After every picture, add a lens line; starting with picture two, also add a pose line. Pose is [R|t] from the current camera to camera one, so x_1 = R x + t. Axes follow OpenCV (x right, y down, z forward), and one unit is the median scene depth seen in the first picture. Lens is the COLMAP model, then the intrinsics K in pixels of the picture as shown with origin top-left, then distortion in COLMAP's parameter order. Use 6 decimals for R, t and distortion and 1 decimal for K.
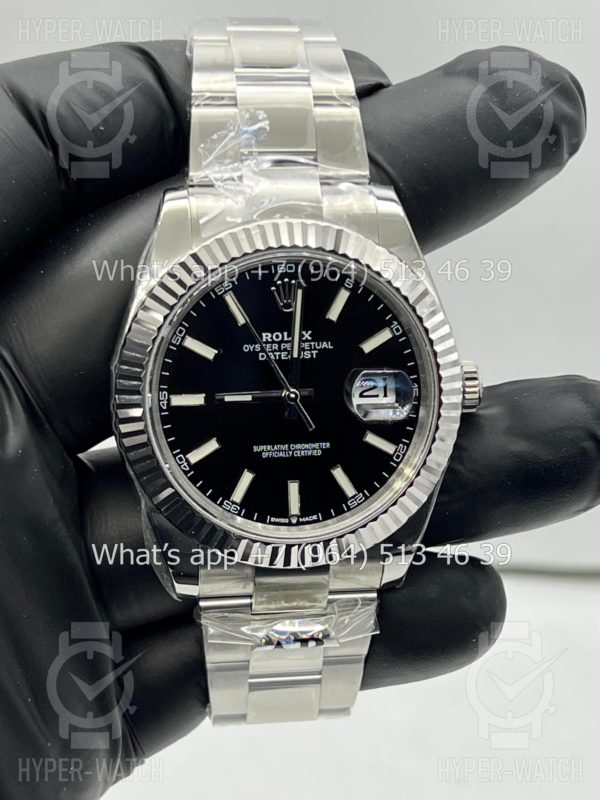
lens RADIAL K [[1830.7, 0, 300.0], [0, 1830.7, 400.0], [0, 0, 1]] dist [0.205994, -0.295688]
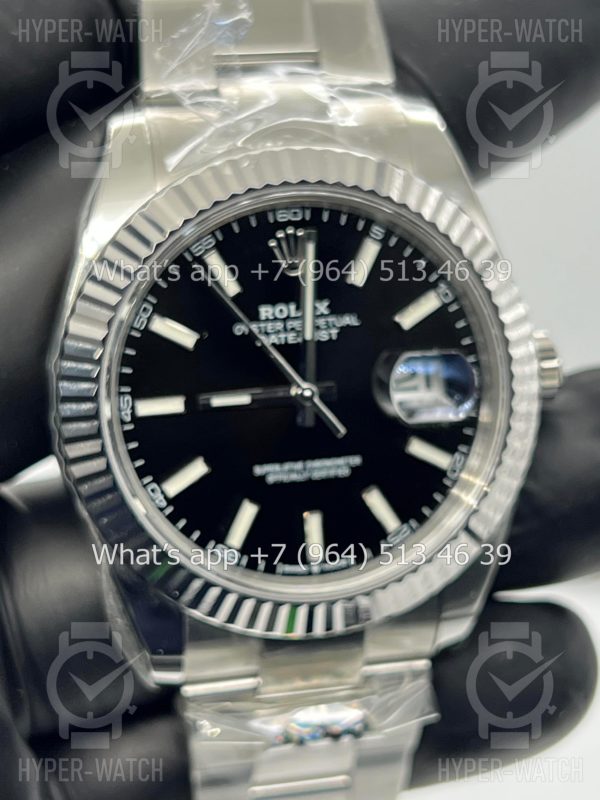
lens RADIAL K [[1830.7, 0, 300.0], [0, 1830.7, 400.0], [0, 0, 1]] dist [0.205994, -0.295688]
pose [[0.995997, -0.048869, 0.074850, -0.059965], [0.049056, 0.998796, -0.000657, 0.000565], [-0.074727, 0.004327, 0.997195, 0.289261]]
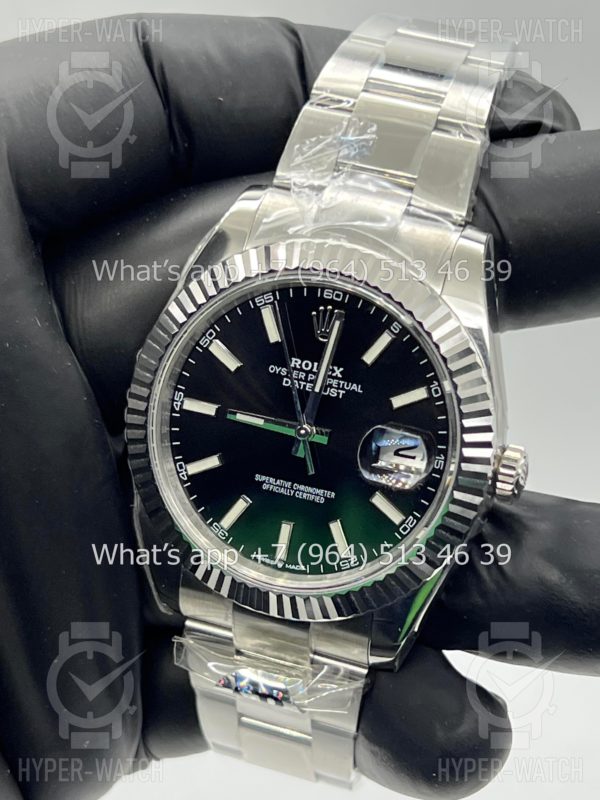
lens RADIAL K [[1830.7, 0, 300.0], [0, 1830.7, 400.0], [0, 0, 1]] dist [0.205994, -0.295688]
pose [[0.900101, 0.251851, -0.355513, 0.312806], [-0.249658, 0.966890, 0.052867, -0.065097], [0.357056, 0.041171, 0.933175, 0.147053]]
